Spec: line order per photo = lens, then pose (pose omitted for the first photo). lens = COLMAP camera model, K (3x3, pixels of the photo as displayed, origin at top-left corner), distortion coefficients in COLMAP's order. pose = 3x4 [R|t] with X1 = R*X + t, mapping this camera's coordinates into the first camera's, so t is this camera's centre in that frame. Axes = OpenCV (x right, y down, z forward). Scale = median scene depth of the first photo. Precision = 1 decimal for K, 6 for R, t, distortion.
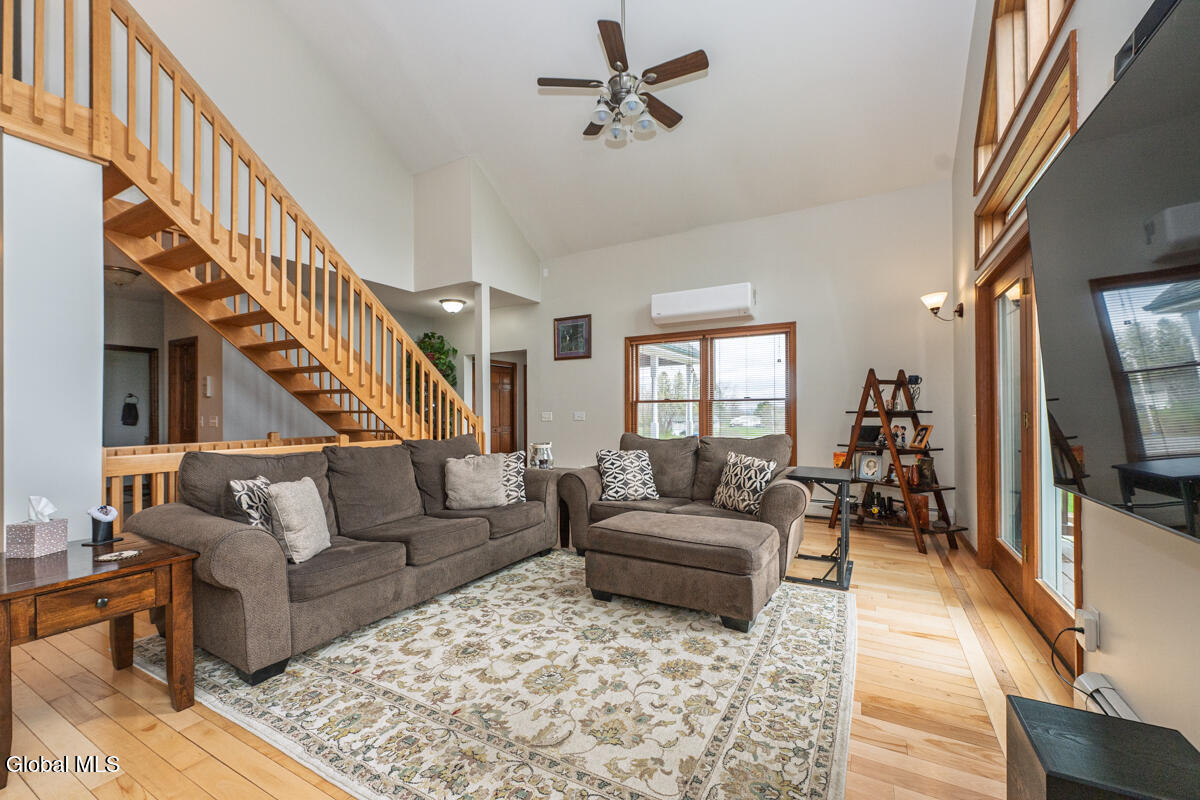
lens RADIAL K [[477.6, 0, 605.7], [0, 477.6, 405.2], [0, 0, 1]] dist [0.001270, 0.000039]
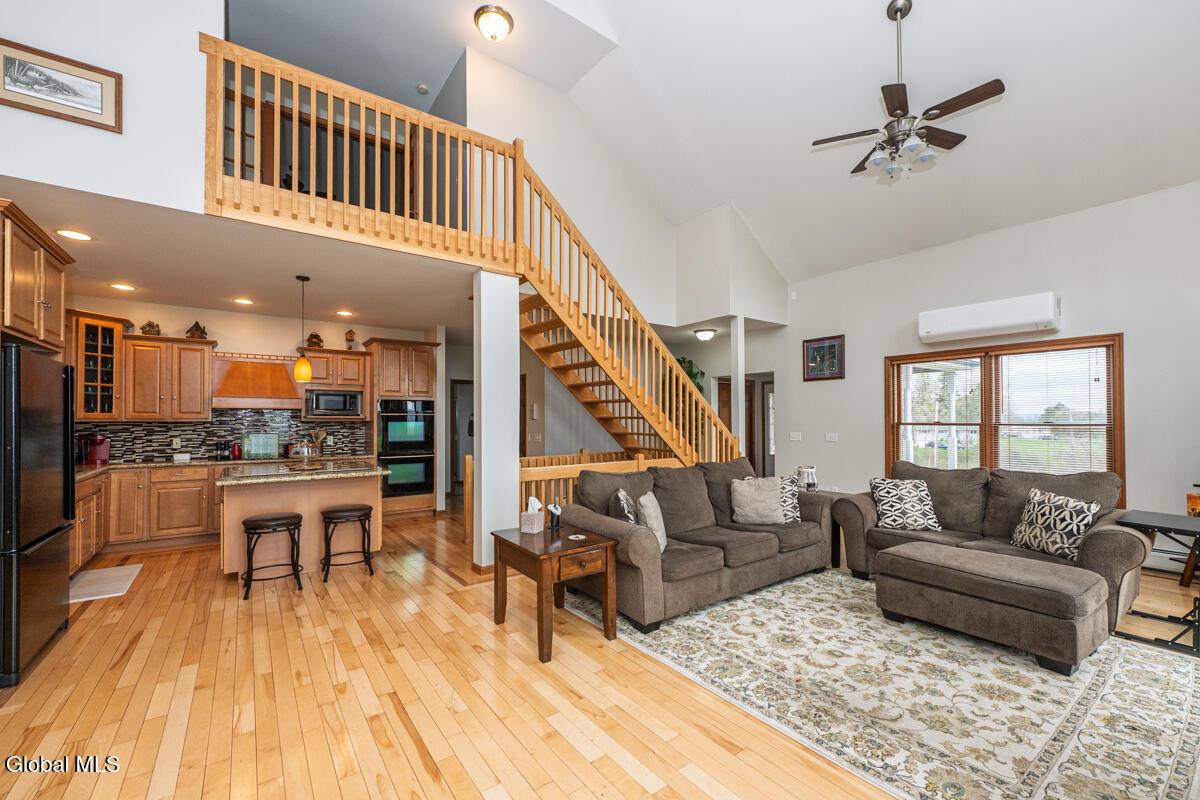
lens RADIAL K [[486.1, 0, 614.2], [0, 486.1, 409.2], [0, 0, 1]] dist [-0.000688, -0.000167]
pose [[0.912367, -0.002085, -0.409369, -0.123704], [-0.001419, 0.999965, -0.008254, -0.061235], [0.409372, 0.008111, 0.912332, -0.258669]]
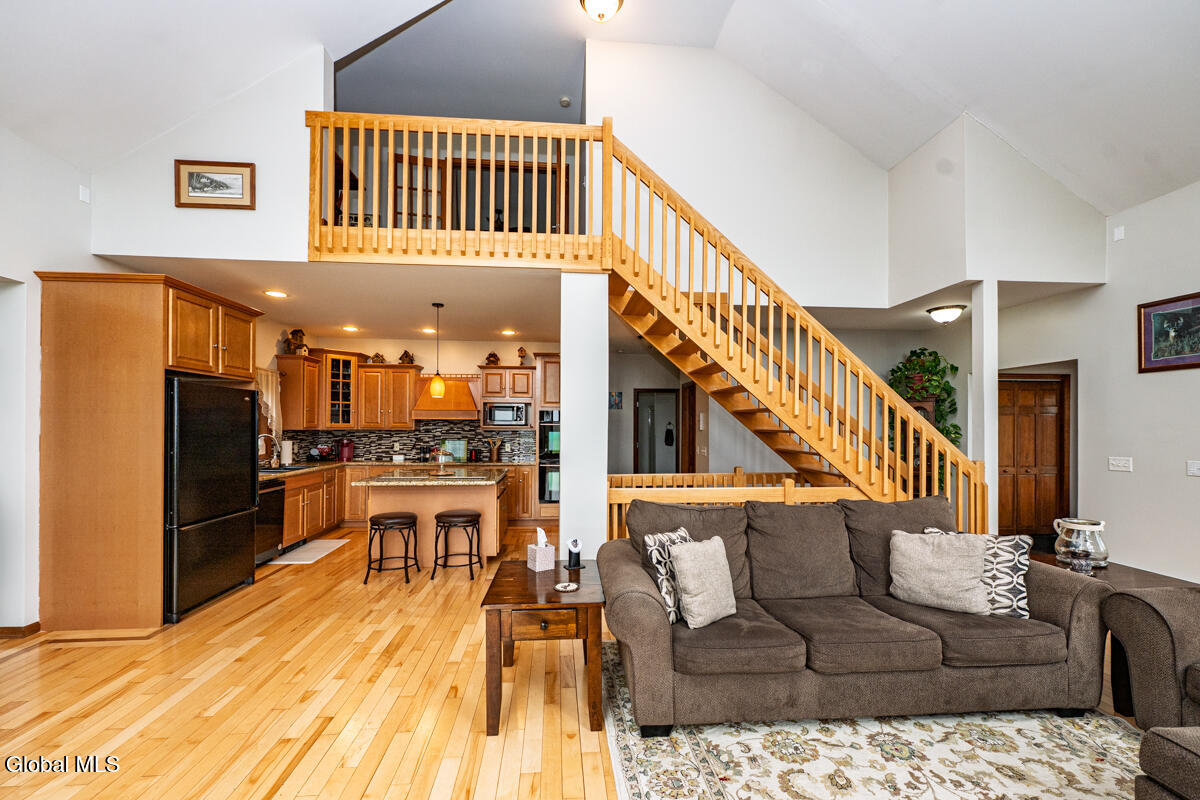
lens RADIAL K [[485.6, 0, 594.3], [0, 485.6, 419.5], [0, 0, 1]] dist [0.000448, -0.000419]
pose [[0.548789, 0.002447, -0.835957, 0.071215], [-0.002615, 0.999996, 0.001210, -0.079547], [0.835957, 0.001522, 0.548793, 0.186596]]
